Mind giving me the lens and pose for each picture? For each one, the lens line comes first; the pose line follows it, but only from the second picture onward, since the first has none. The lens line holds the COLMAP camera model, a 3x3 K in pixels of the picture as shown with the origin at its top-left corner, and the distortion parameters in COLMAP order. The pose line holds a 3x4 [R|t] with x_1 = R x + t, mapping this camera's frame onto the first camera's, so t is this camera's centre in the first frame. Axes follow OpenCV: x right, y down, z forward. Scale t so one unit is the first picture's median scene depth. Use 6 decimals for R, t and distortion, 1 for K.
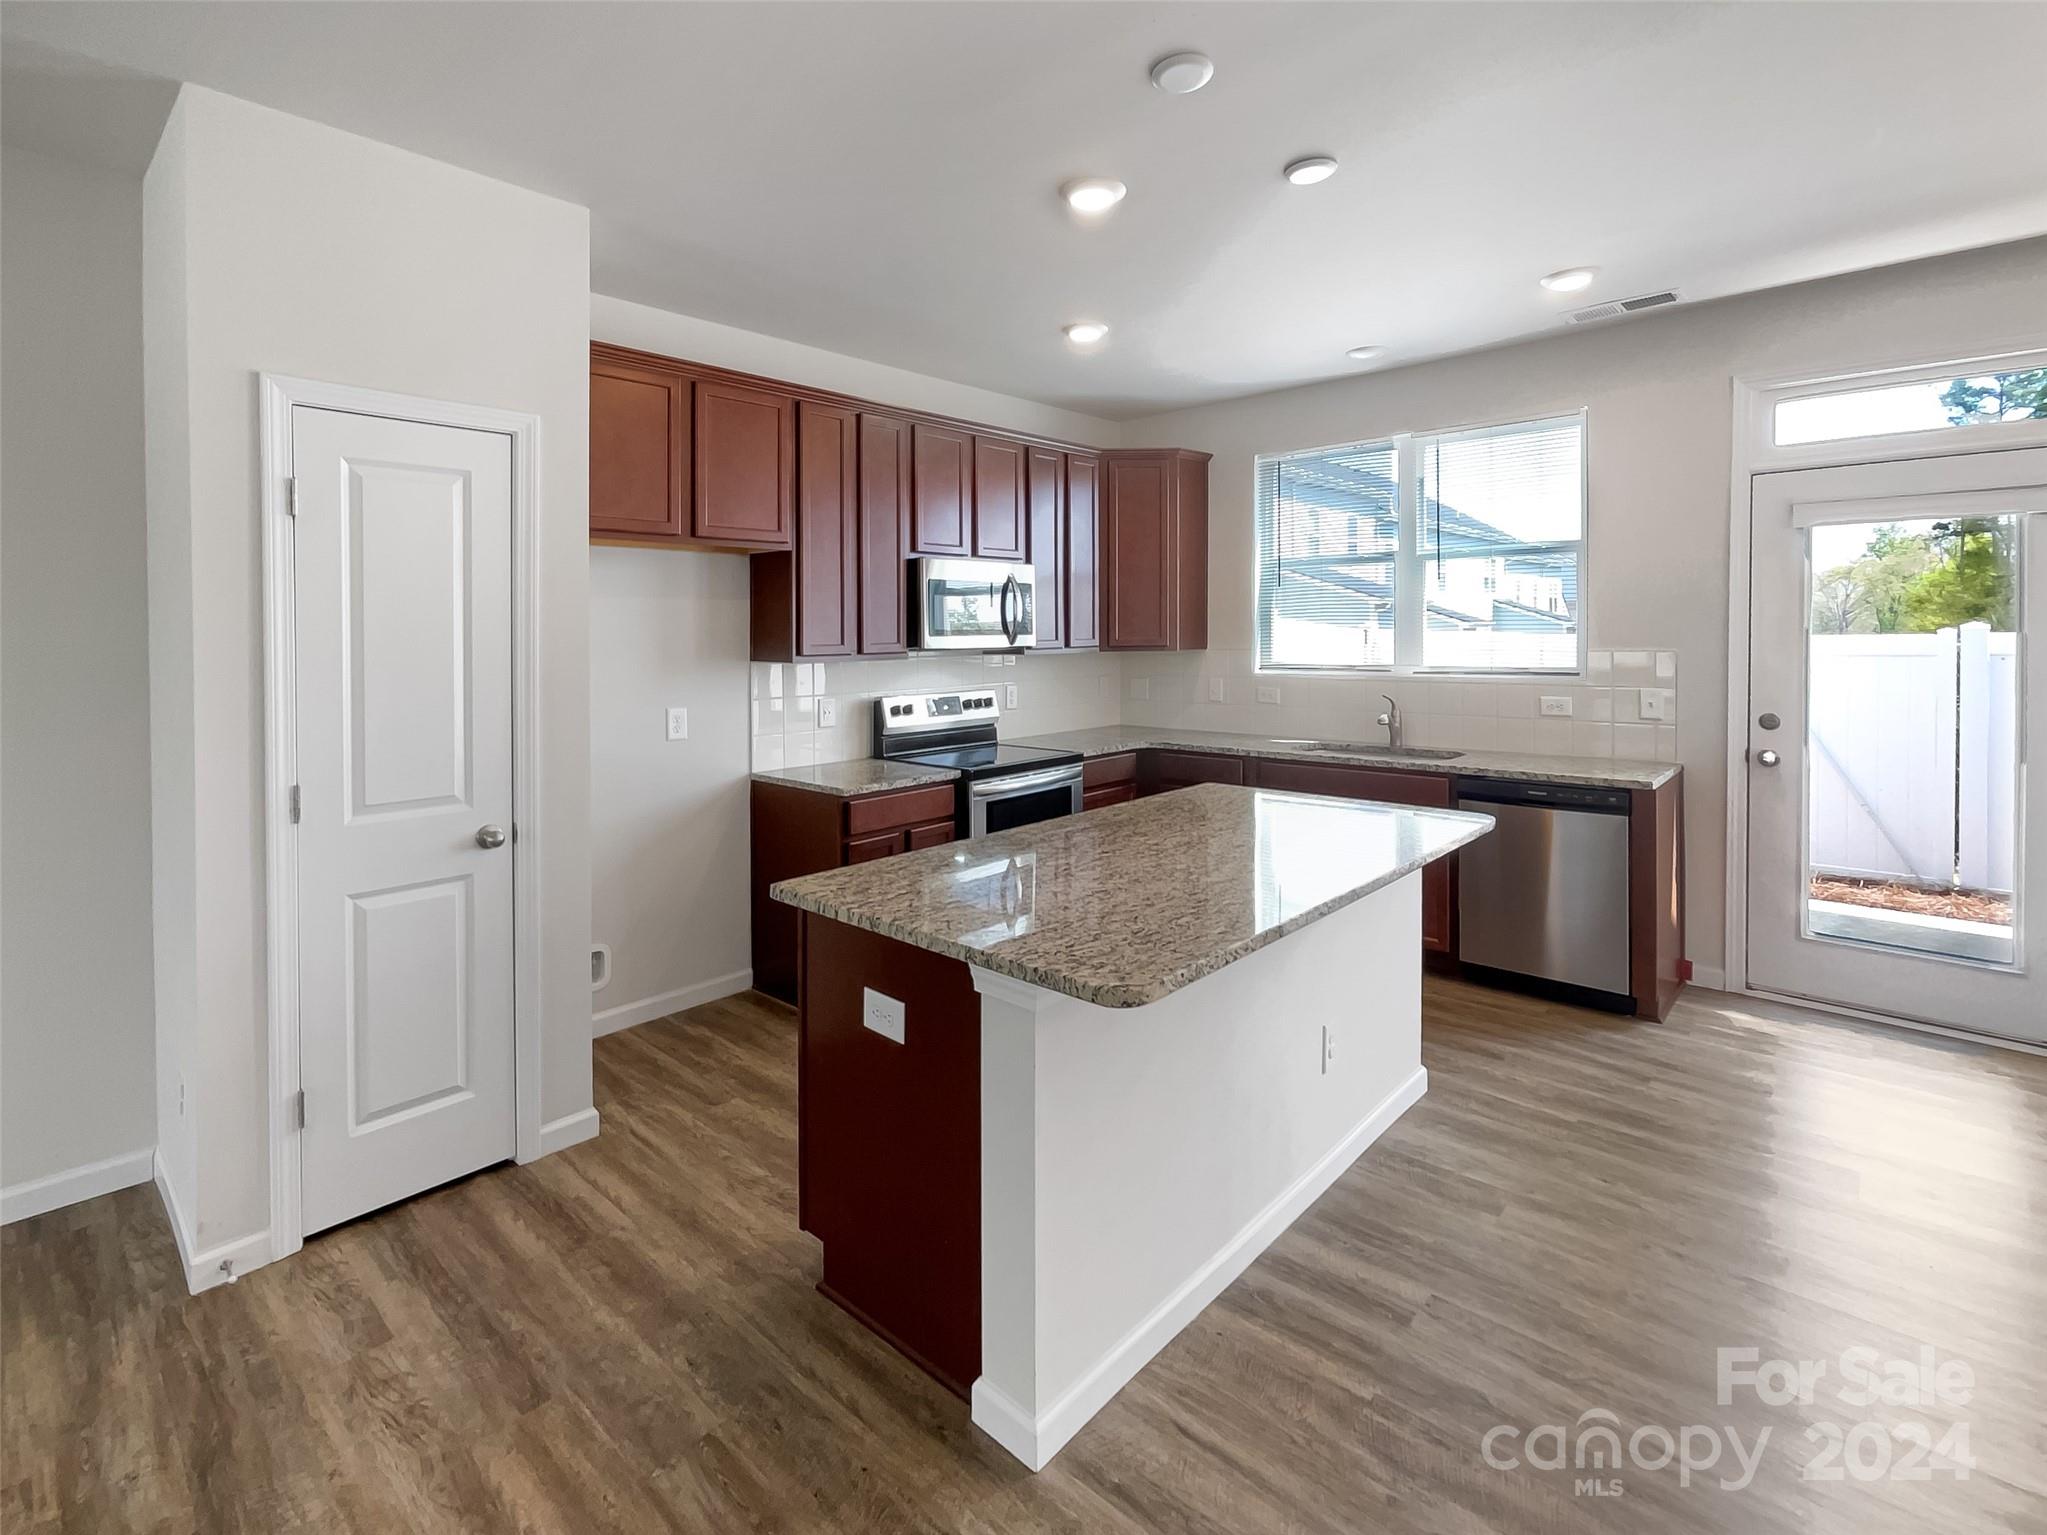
lens RADIAL K [[945.1, 0, 1001.4], [0, 945.1, 670.8], [0, 0, 1]] dist [-0.000121, 0.001735]
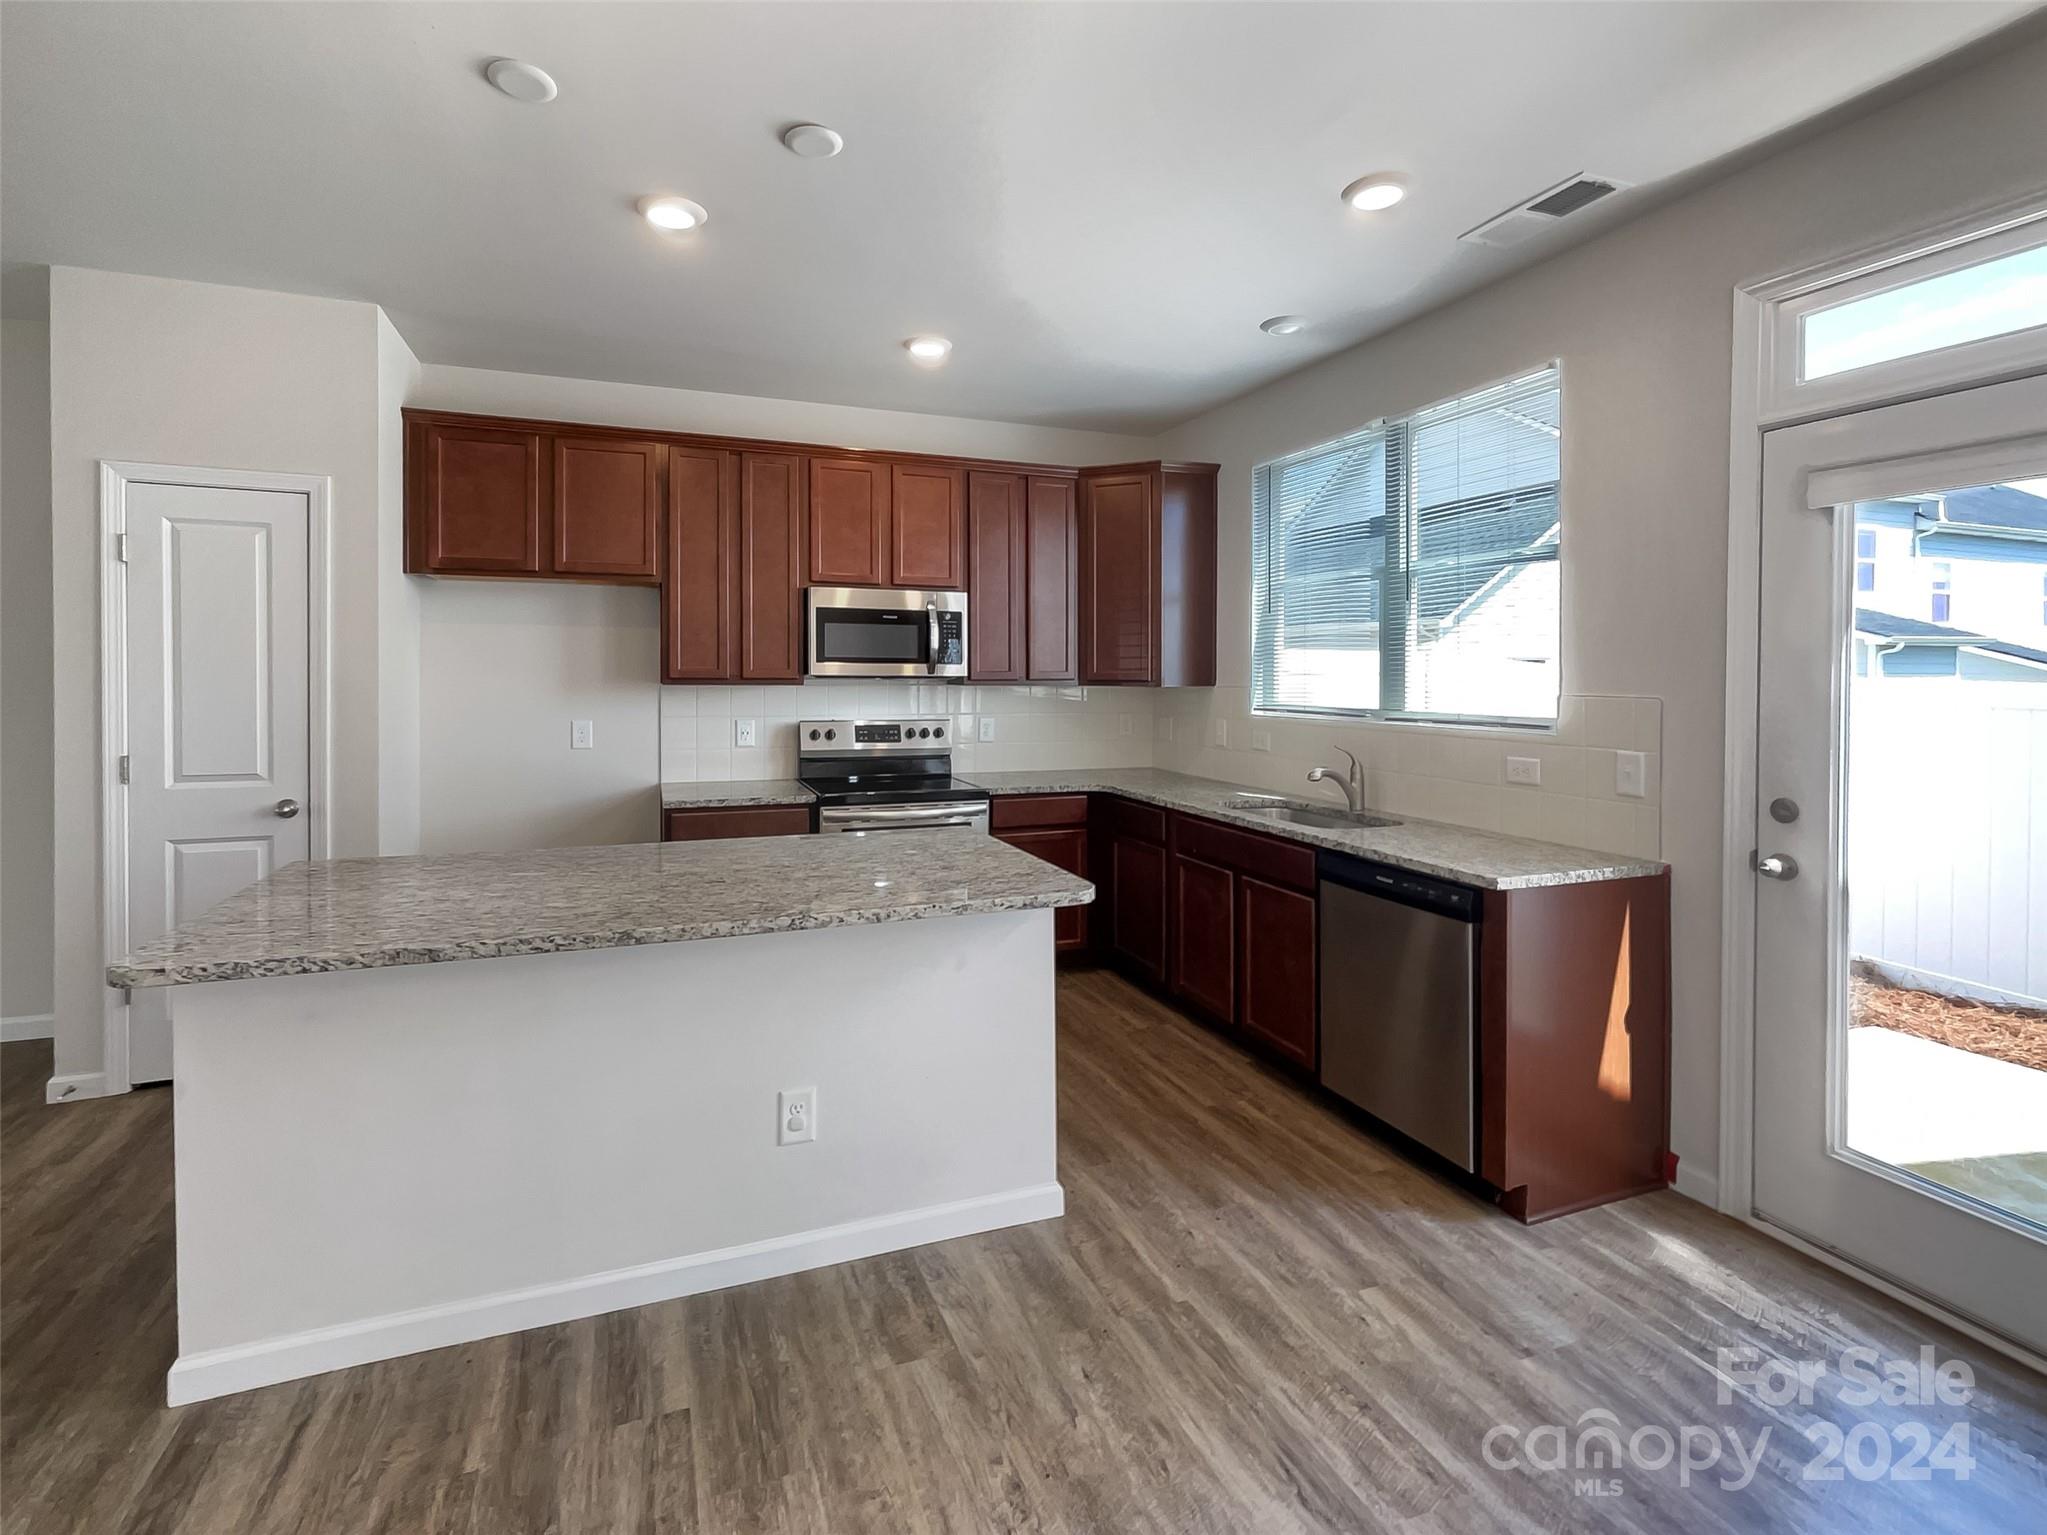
lens RADIAL K [[945.1, 0, 993.3], [0, 945.1, 686.5], [0, 0, 1]] dist [-0.000121, 0.001735]
pose [[0.902321, 0.025203, -0.430327, 0.791805], [-0.035107, 0.999270, -0.015089, -0.002888], [0.429632, 0.028723, 0.902547, 0.231599]]
